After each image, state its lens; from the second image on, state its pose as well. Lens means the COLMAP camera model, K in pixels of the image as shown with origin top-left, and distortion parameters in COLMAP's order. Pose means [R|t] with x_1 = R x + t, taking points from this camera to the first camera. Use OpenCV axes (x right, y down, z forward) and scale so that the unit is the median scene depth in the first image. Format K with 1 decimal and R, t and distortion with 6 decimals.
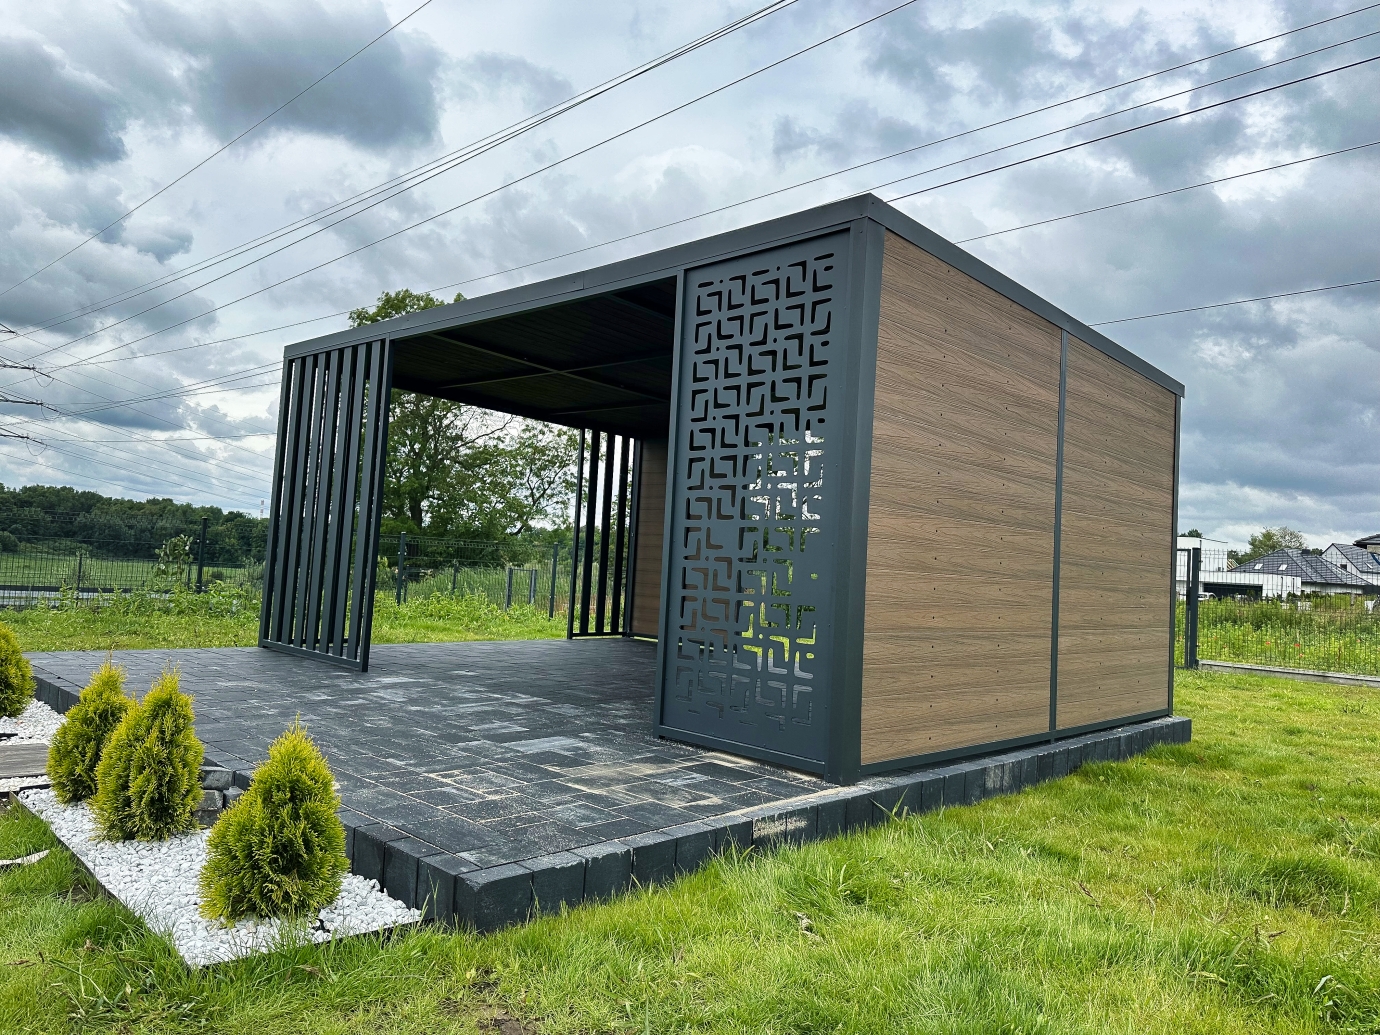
lens RADIAL K [[960.4, 0, 690.0], [0, 960.4, 517.5], [0, 0, 1]] dist [0.125965, -0.236008]
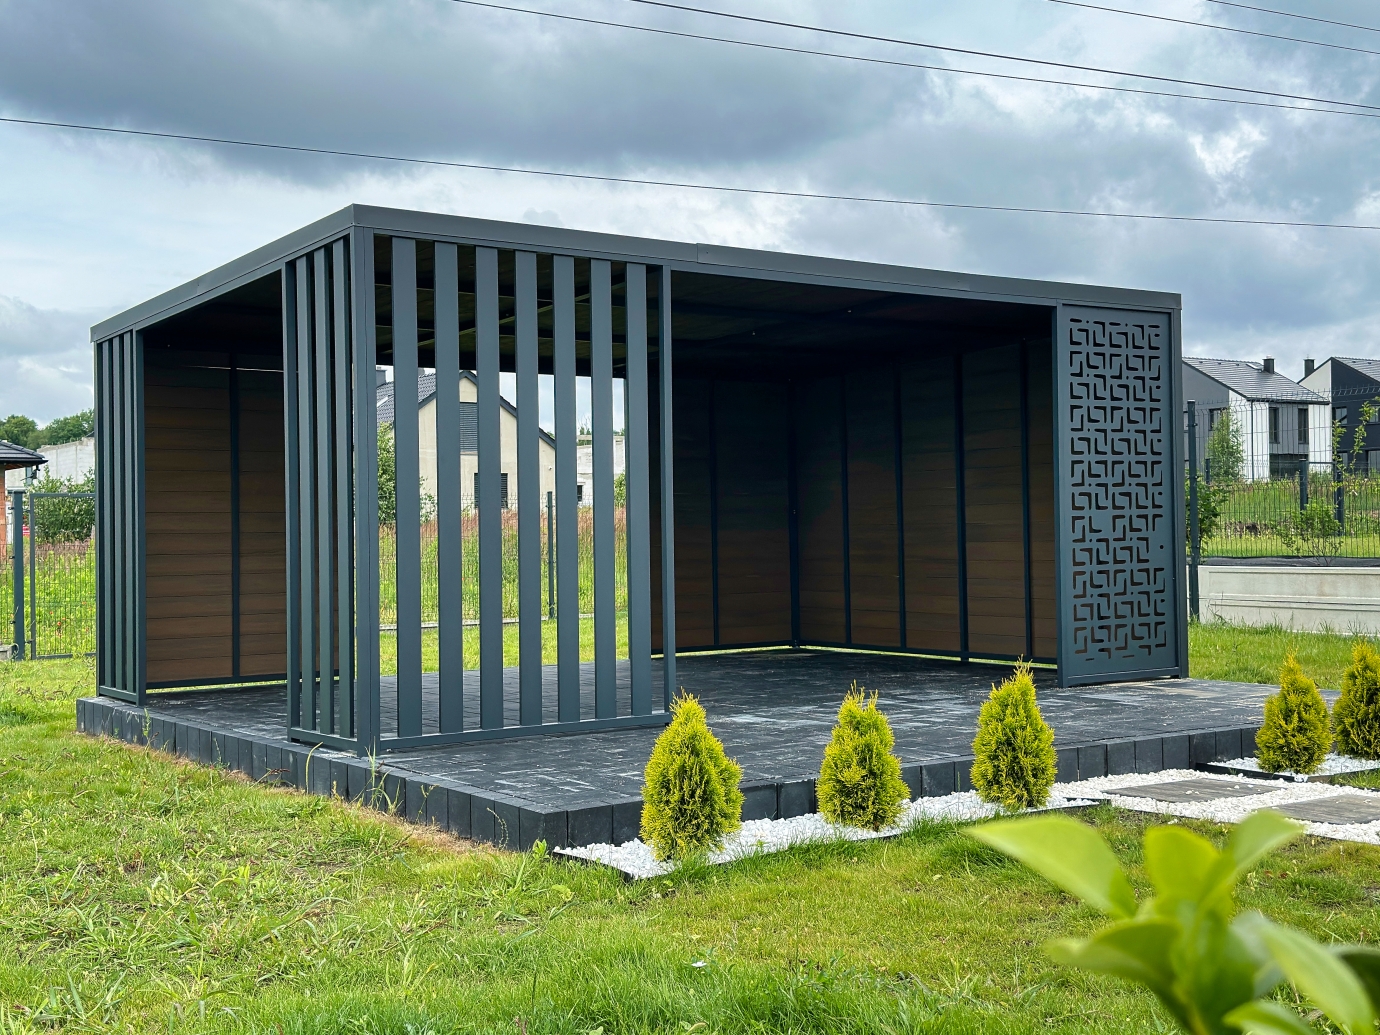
lens RADIAL K [[1645.1, 0, 723.7], [0, 1645.1, 511.9], [0, 0, 1]] dist [0.231079, -0.558717]
pose [[0.168333, -0.047521, 0.984584, -2.243698], [-0.022239, 0.998400, 0.051990, -0.099487], [-0.985479, -0.030648, 0.167006, 1.114773]]
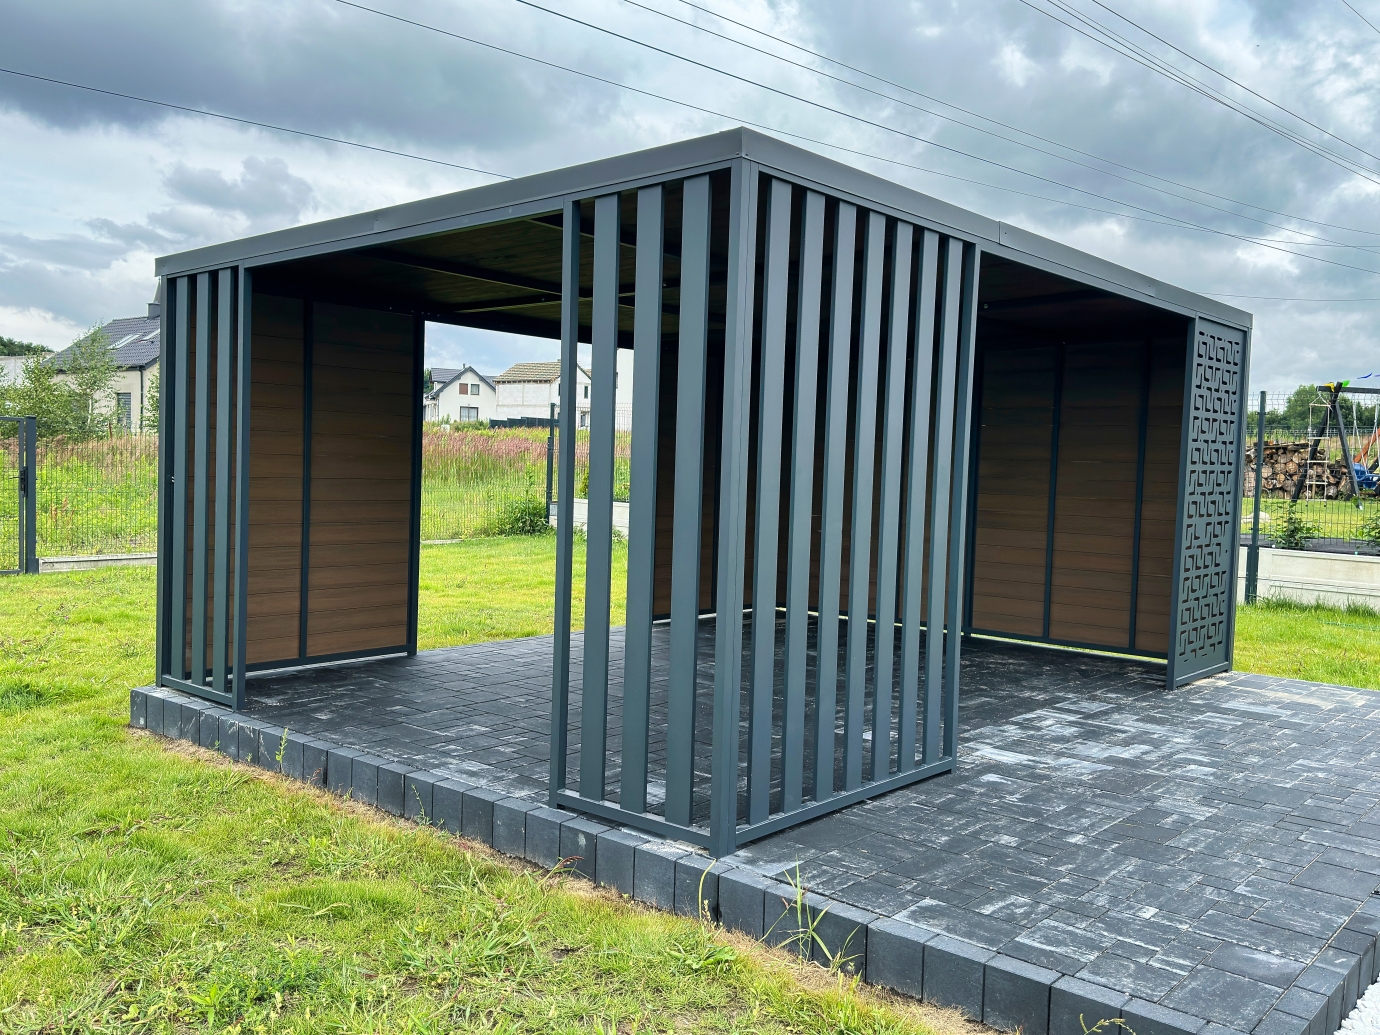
lens RADIAL K [[1190.5, 0, 687.2], [0, 1190.5, 519.4], [0, 0, 1]] dist [0.136292, -0.272212]
pose [[-0.066354, -0.112611, 0.991421, -1.589321], [-0.084756, 0.990656, 0.106851, -0.114830], [-0.994190, -0.076939, -0.075278, 1.827924]]
